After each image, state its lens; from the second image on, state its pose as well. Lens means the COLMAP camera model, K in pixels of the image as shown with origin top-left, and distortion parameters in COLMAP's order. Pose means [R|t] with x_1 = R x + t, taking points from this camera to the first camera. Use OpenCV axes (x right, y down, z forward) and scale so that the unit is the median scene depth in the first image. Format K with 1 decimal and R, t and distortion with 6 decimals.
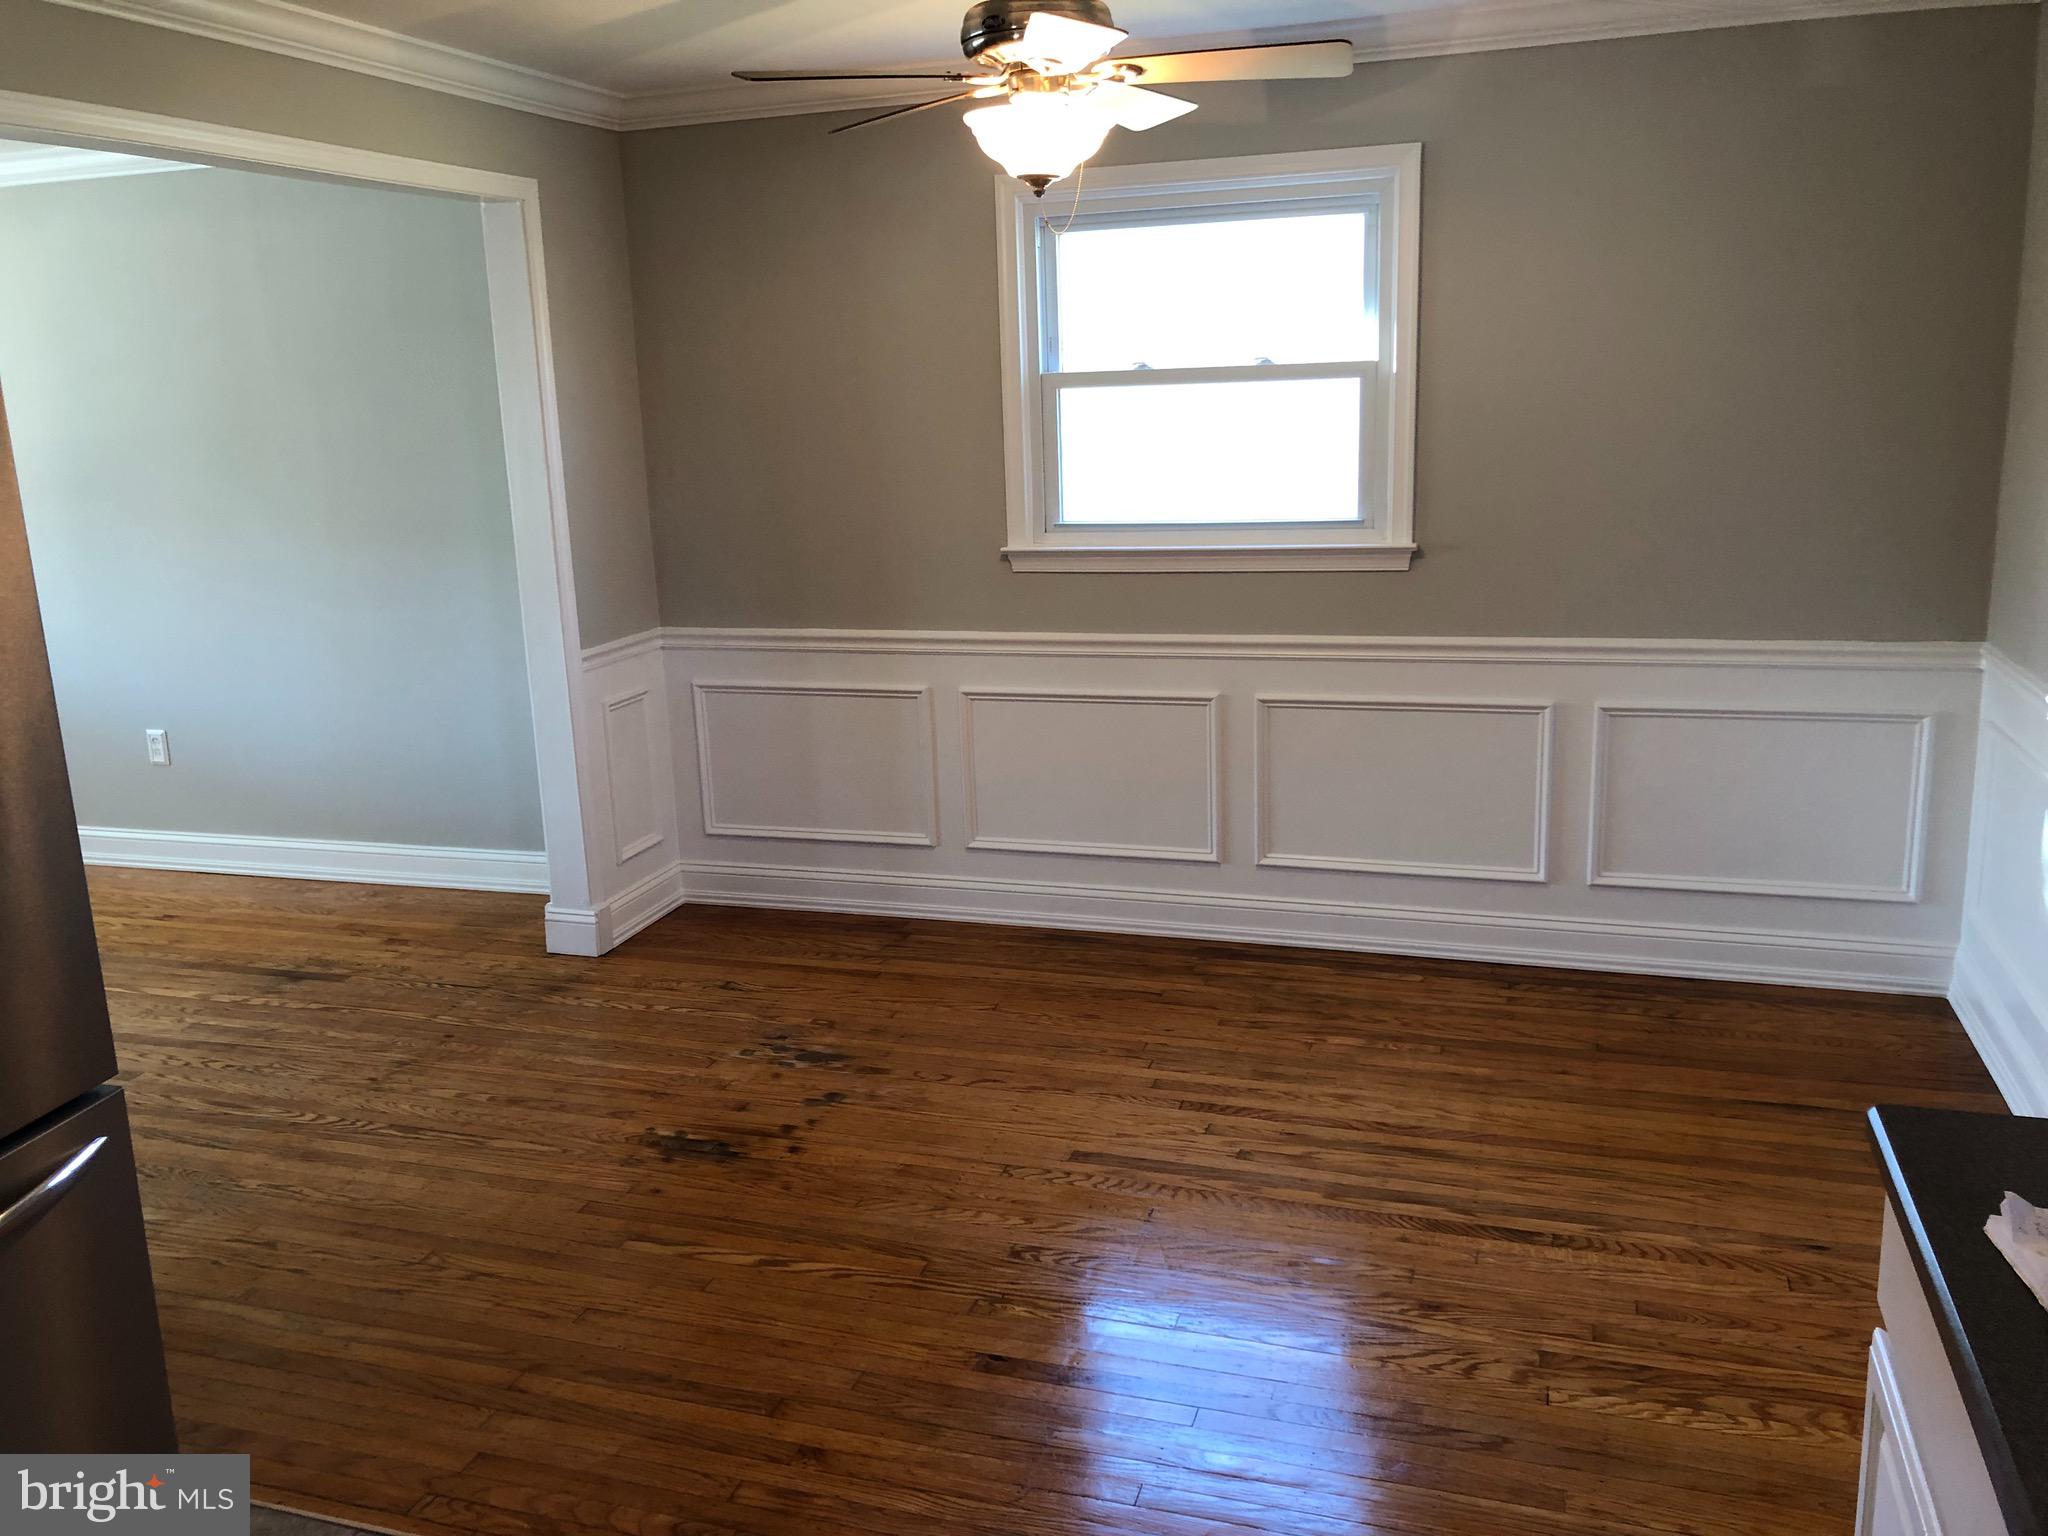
lens RADIAL K [[1666.9, 0, 1024.7], [0, 1666.9, 764.0], [0, 0, 1]] dist [0.095313, -0.078350]
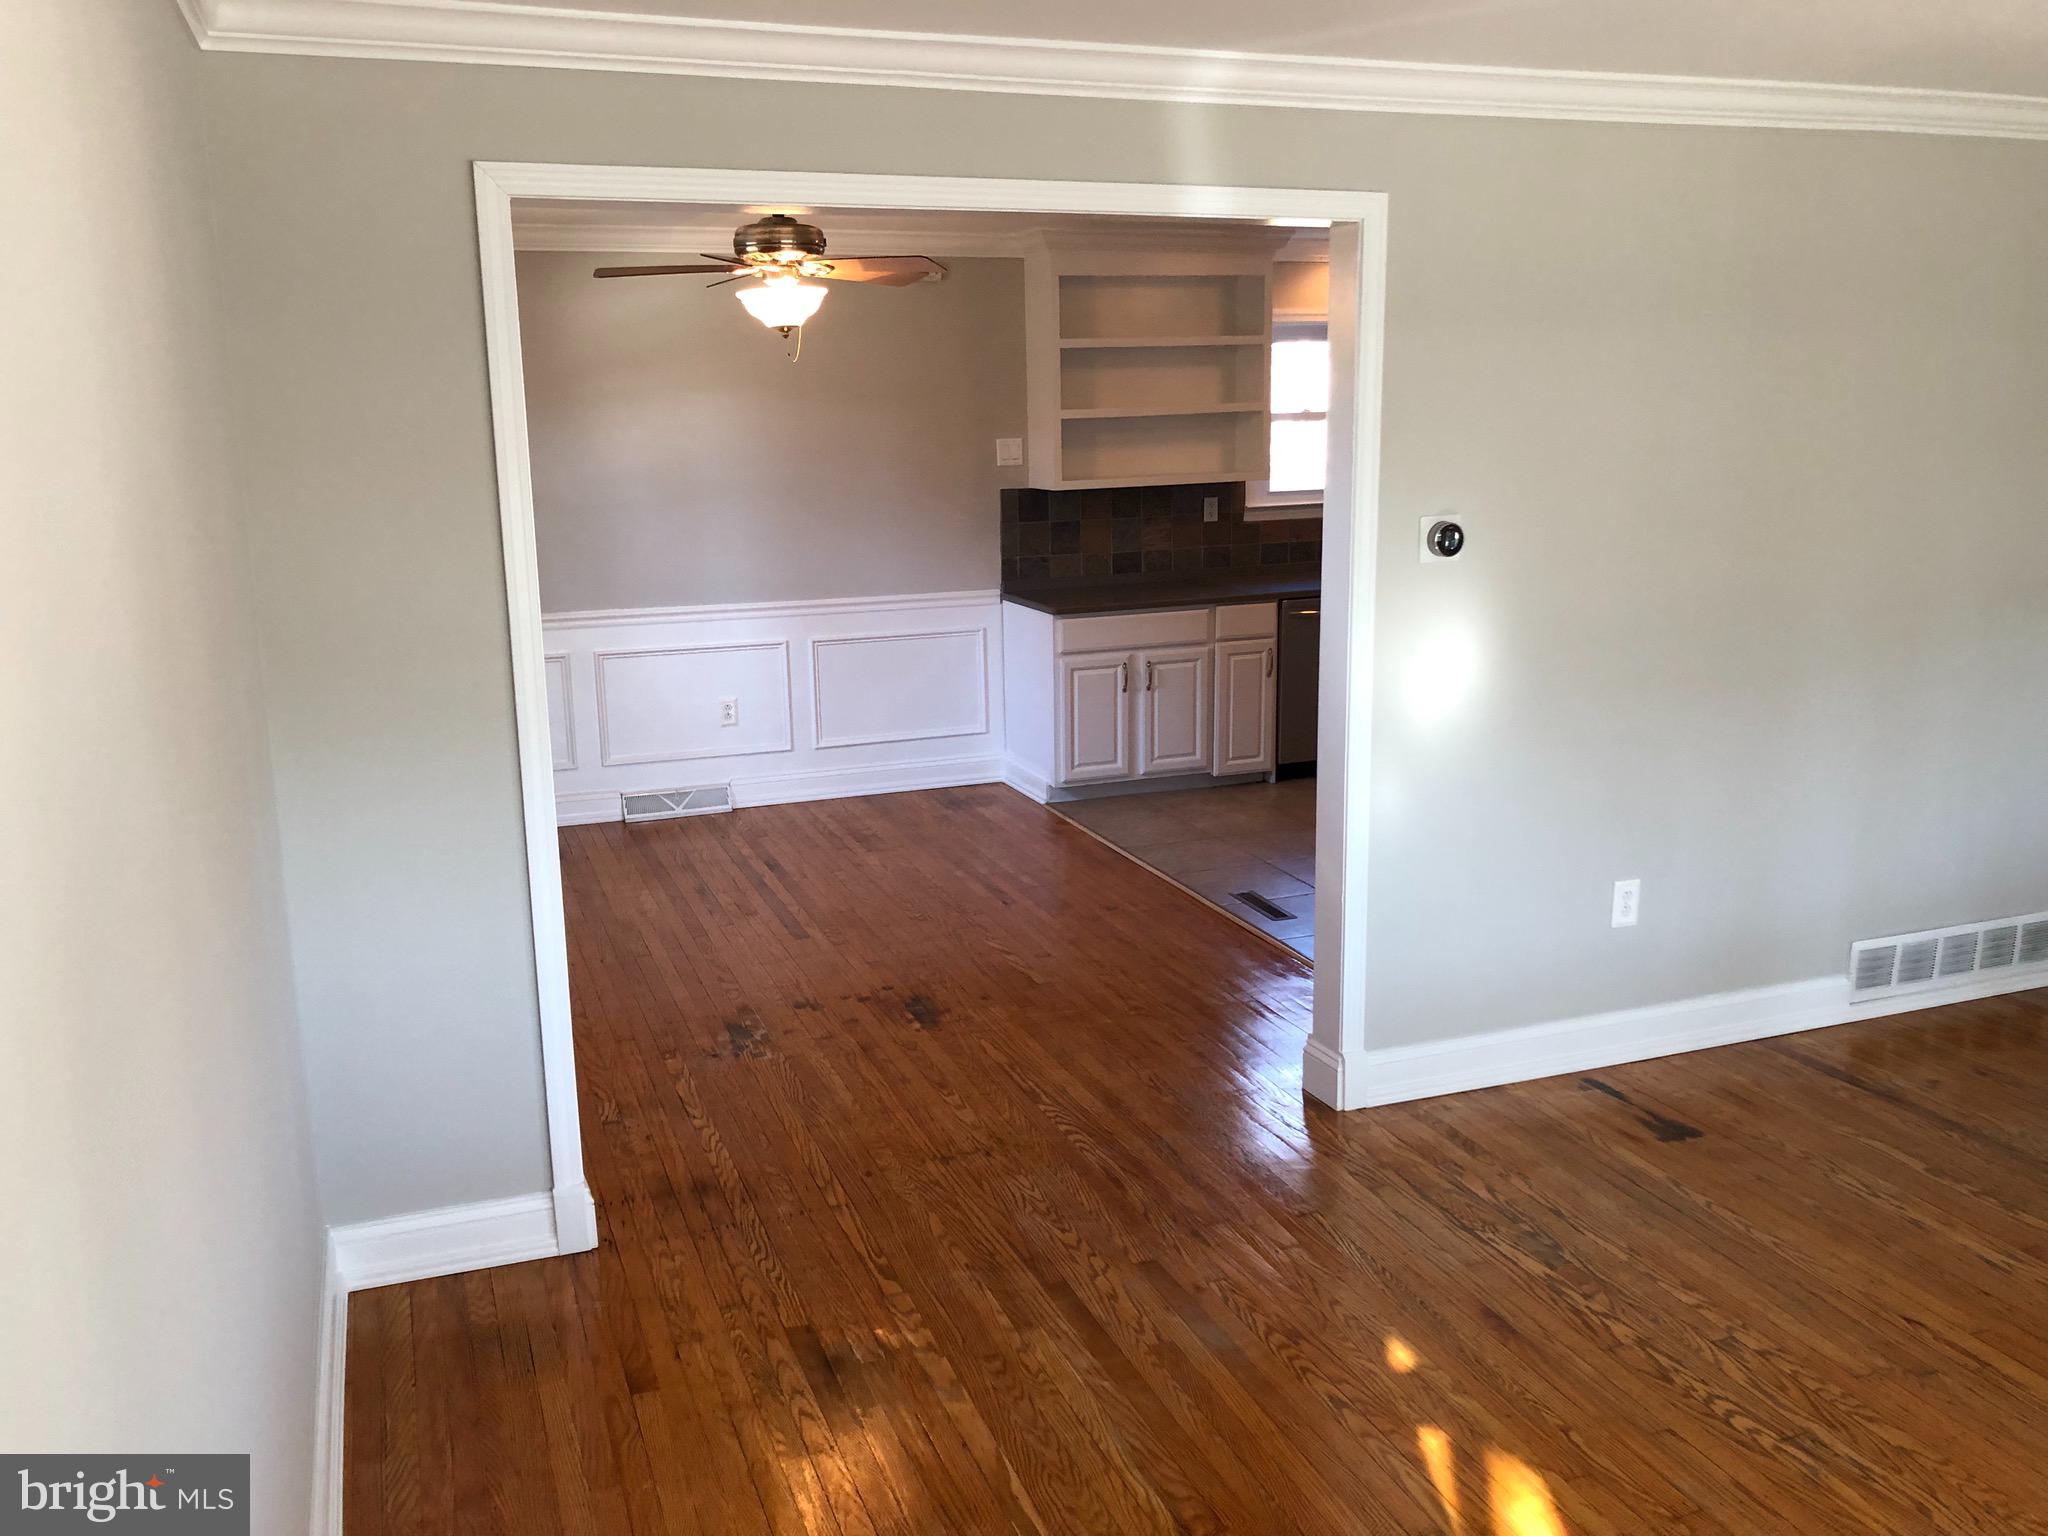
lens RADIAL K [[1666.9, 0, 1024.5], [0, 1666.9, 774.4], [0, 0, 1]] dist [0.095313, -0.078350]
pose [[-0.634560, -0.107259, 0.765395, -1.129721], [0.223636, 0.922477, 0.314680, -0.305805], [-0.739811, 0.370853, -0.561380, 1.486920]]
